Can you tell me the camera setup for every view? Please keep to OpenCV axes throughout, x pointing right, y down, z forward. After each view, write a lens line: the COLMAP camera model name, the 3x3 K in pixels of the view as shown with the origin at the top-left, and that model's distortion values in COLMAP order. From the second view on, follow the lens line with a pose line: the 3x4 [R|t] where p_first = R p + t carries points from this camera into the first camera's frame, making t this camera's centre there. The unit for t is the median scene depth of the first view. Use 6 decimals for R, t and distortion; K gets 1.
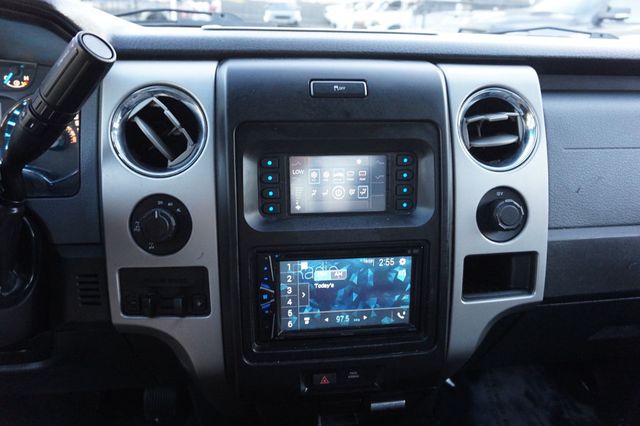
lens RADIAL K [[436.5, 0, 324.7], [0, 436.5, 212.0], [0, 0, 1]] dist [-0.023645, 0.004490]
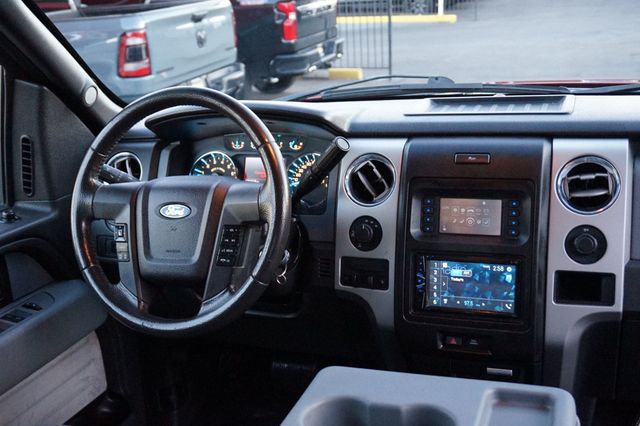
lens RADIAL K [[711.9, 0, 321.9], [0, 711.9, 212.1], [0, 0, 1]] dist [0.022951, -0.016055]
pose [[0.886422, 0.052776, -0.459860, 0.738826], [-0.095683, 0.992913, -0.070486, 0.154203], [0.452881, 0.106481, 0.885189, -1.539391]]
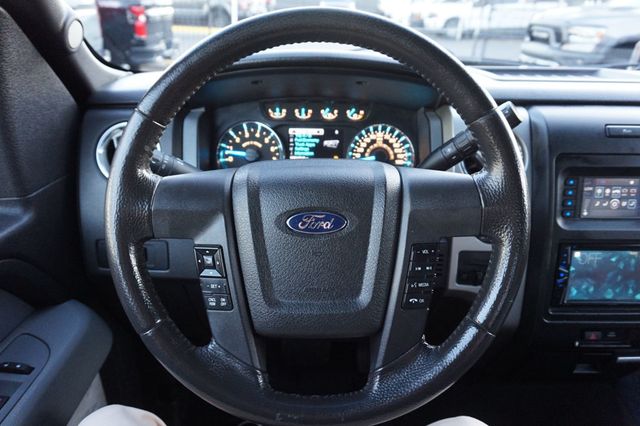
lens RADIAL K [[425.7, 0, 319.3], [0, 425.7, 208.9], [0, 0, 1]] dist [-0.002901, -0.000256]
pose [[0.994523, 0.037451, -0.097573, -0.771242], [-0.035109, 0.999055, 0.025612, -0.030033], [0.098440, -0.022046, 0.994899, -0.452533]]
